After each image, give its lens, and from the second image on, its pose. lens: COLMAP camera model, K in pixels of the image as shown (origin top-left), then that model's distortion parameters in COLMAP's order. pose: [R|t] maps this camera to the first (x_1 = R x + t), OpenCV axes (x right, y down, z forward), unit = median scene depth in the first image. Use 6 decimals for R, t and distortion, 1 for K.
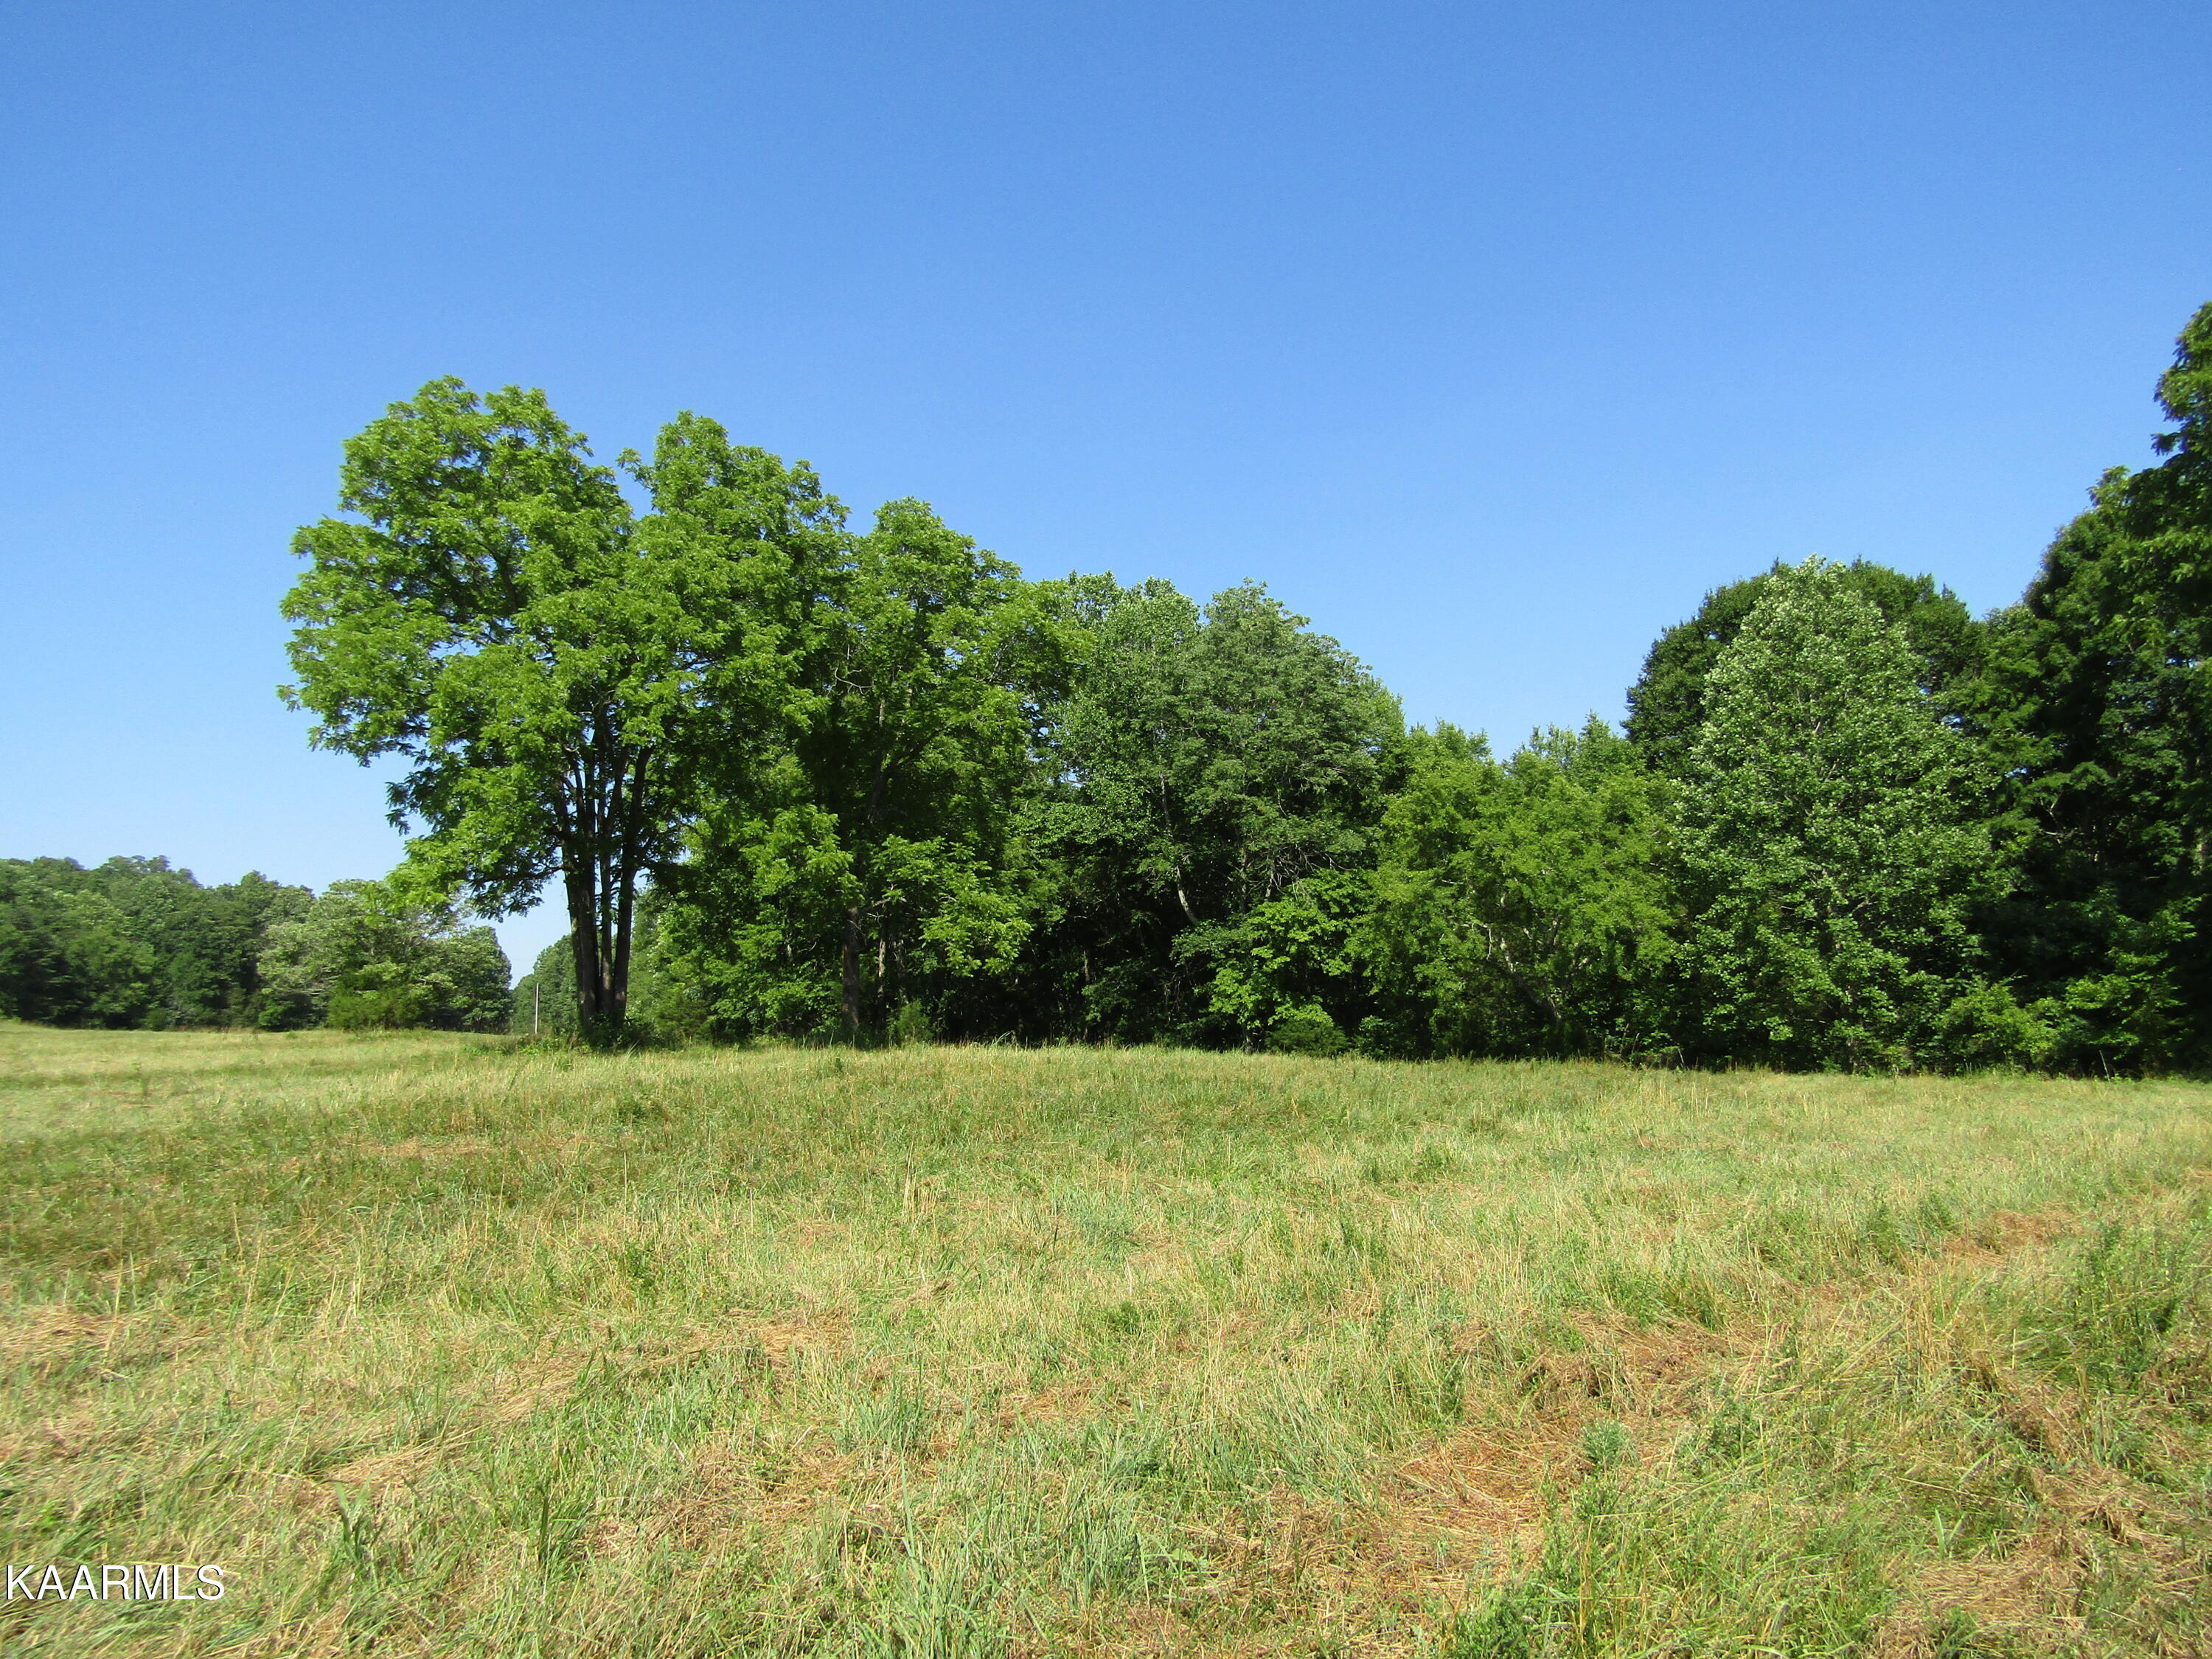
lens RADIAL K [[1577.3, 0, 1106.4], [0, 1577.3, 813.1], [0, 0, 1]] dist [-0.005859, -0.007100]
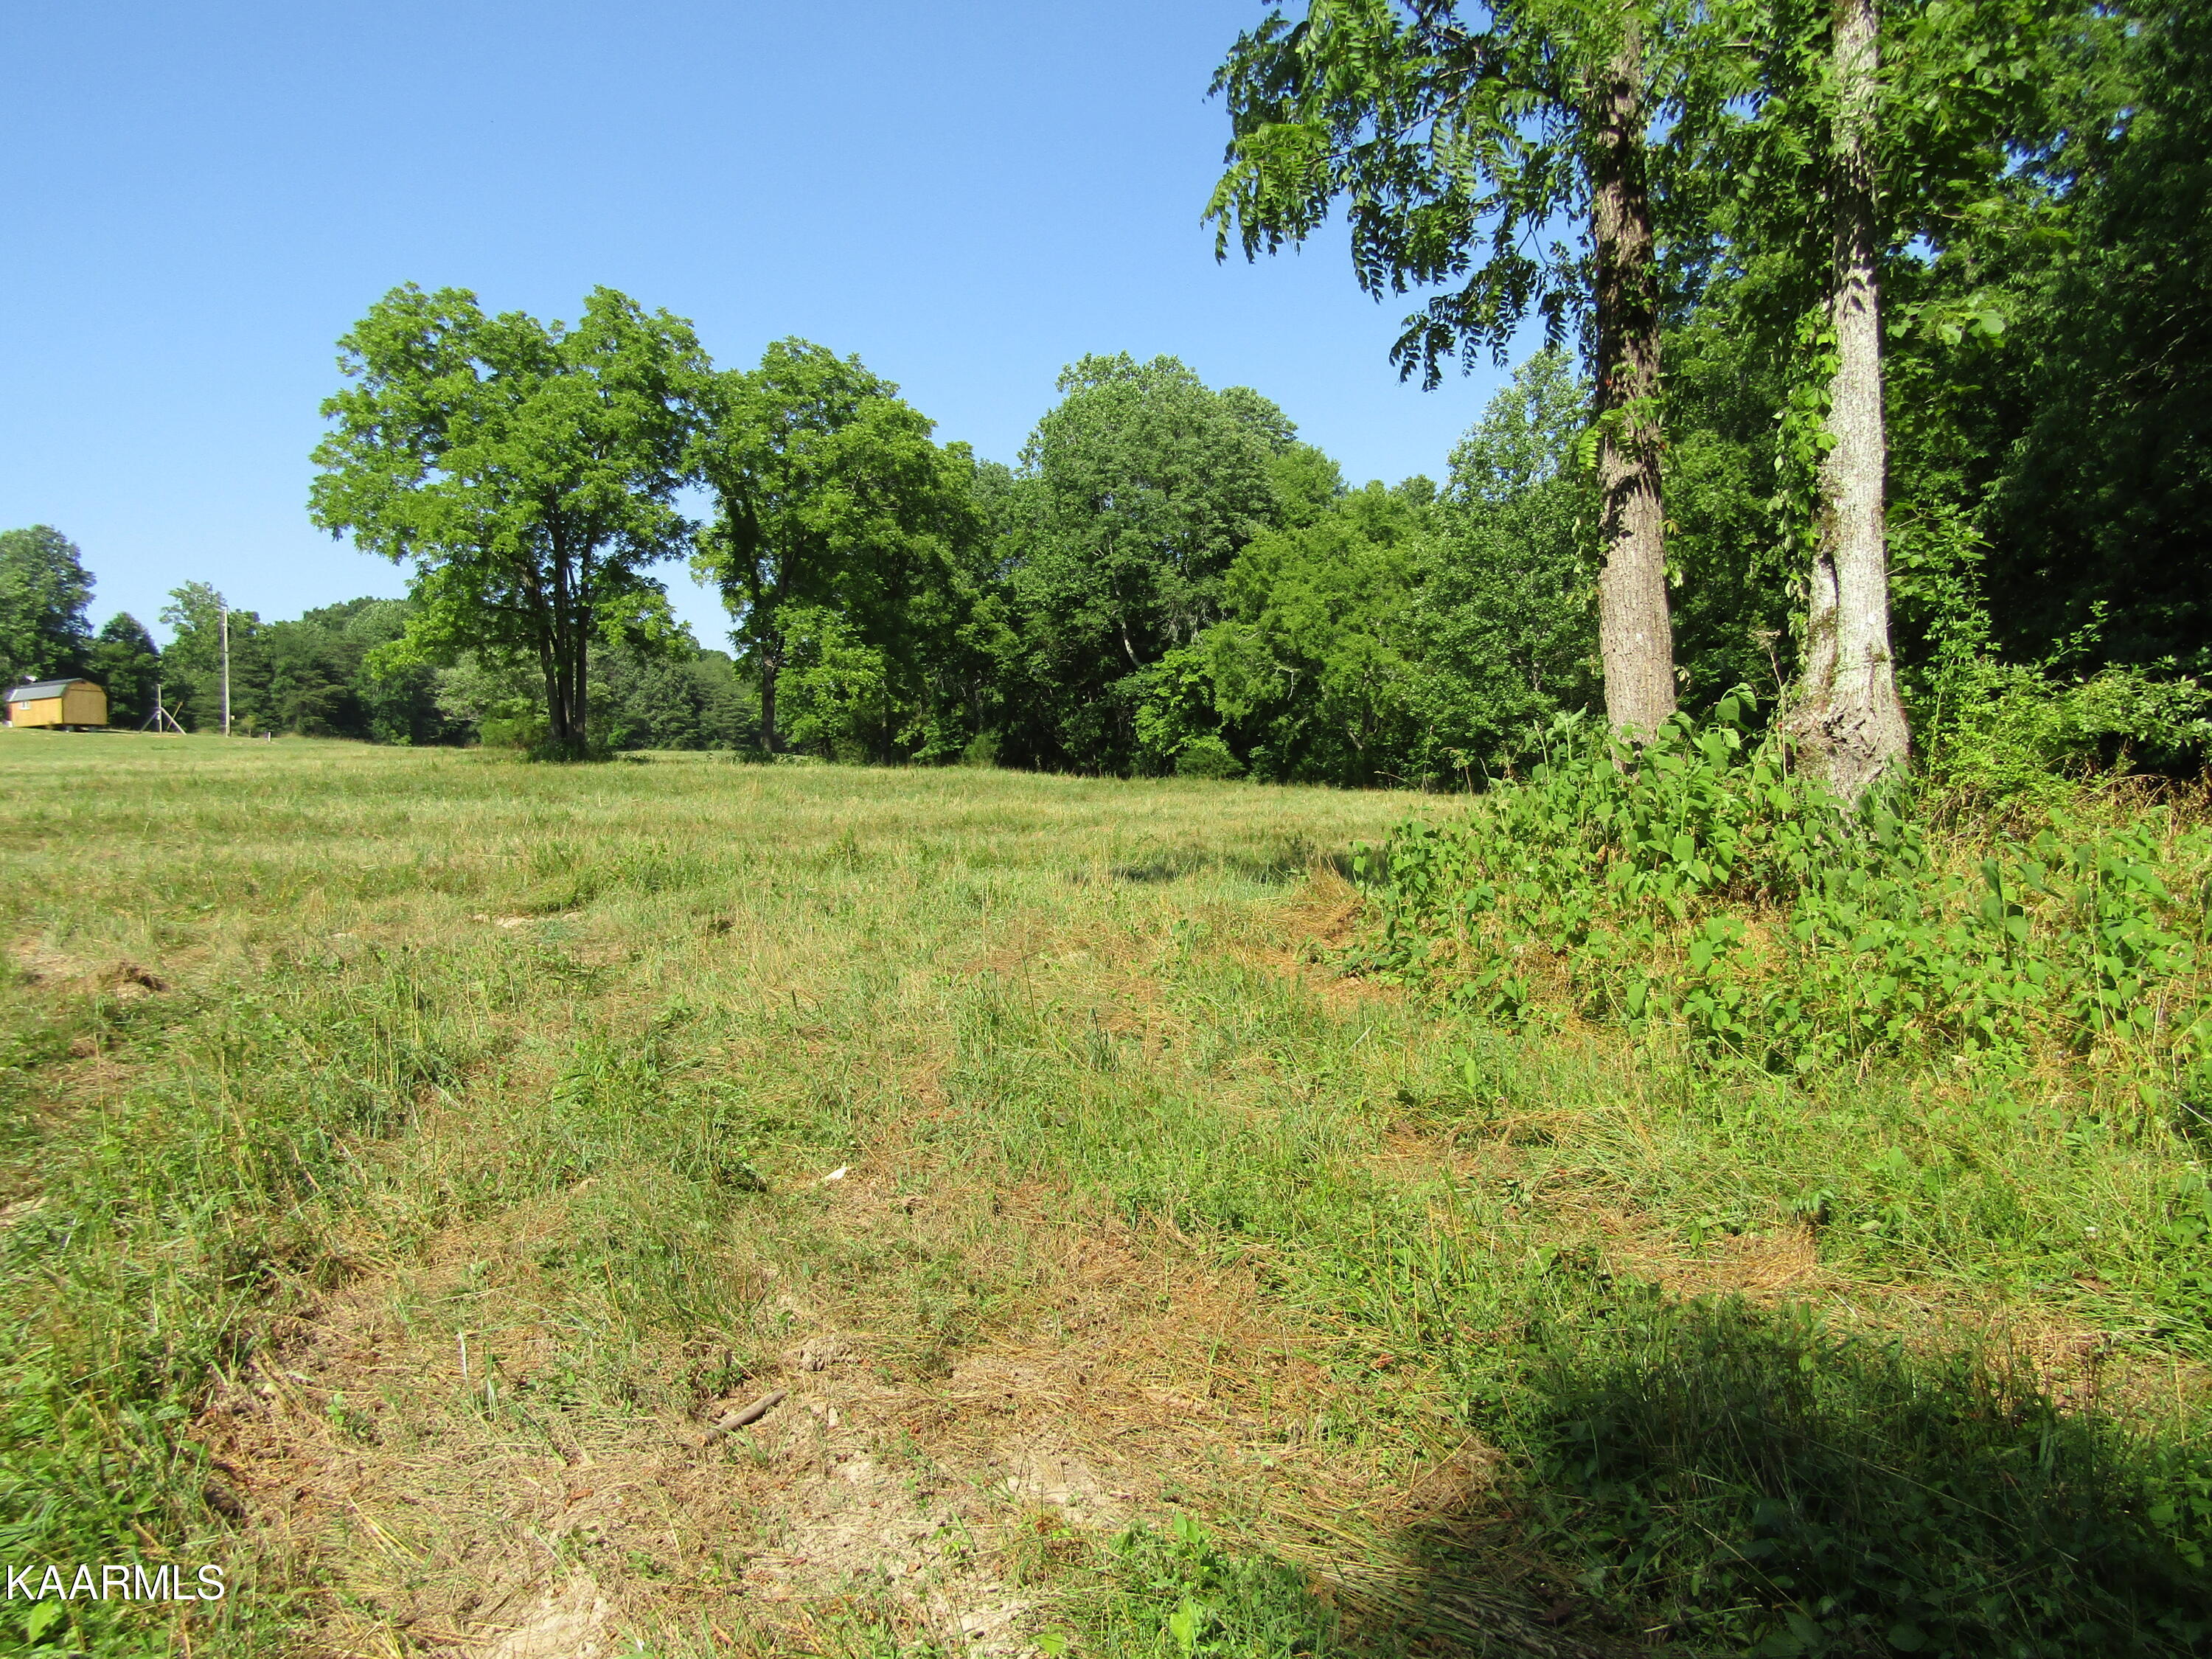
lens RADIAL K [[1576.7, 0, 1110.5], [0, 1576.7, 815.2], [0, 0, 1]] dist [-0.016160, -0.001287]
pose [[0.976080, 0.020504, -0.216443, 0.321995], [0.017174, 0.985161, 0.170773, -0.025285], [0.216733, -0.170405, 0.961243, -0.180238]]
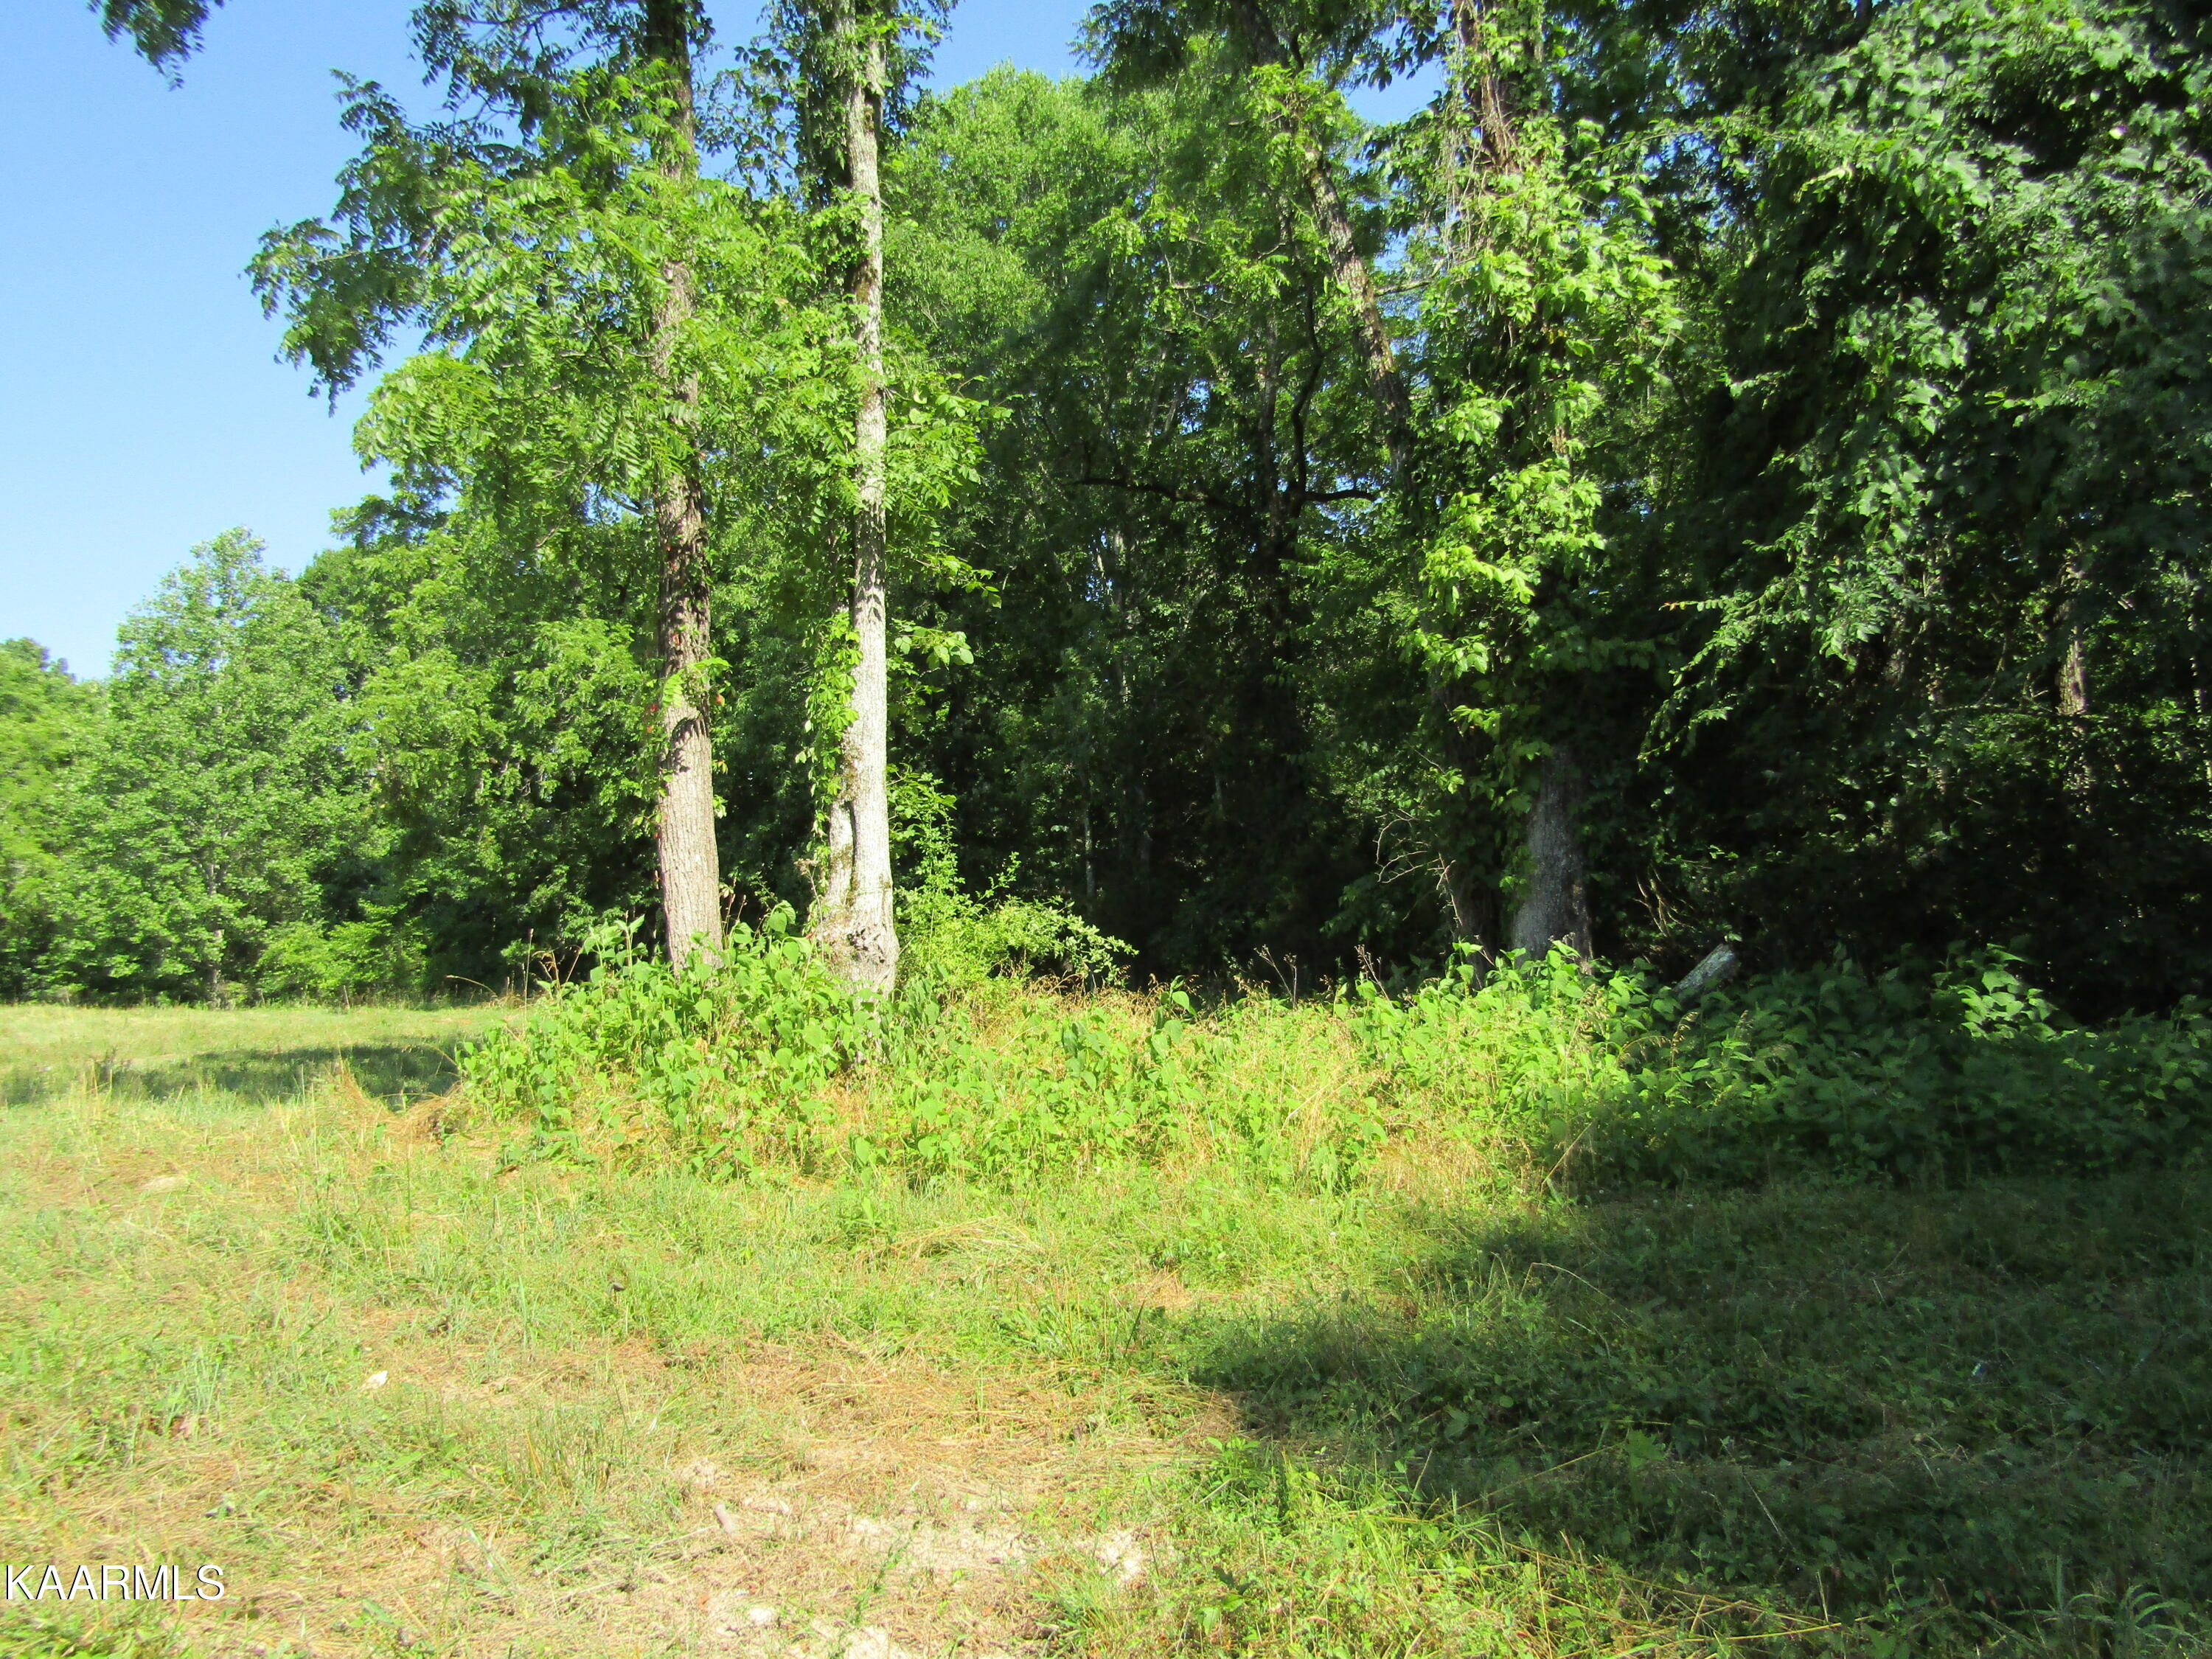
lens RADIAL K [[1578.0, 0, 1094.4], [0, 1578.0, 815.1], [0, 0, 1]] dist [-0.006660, -0.000356]
pose [[0.828058, 0.069736, 0.556289, 0.281743], [-0.088634, 0.996039, 0.007072, -0.025447], [-0.553592, -0.055162, 0.830959, -0.191081]]
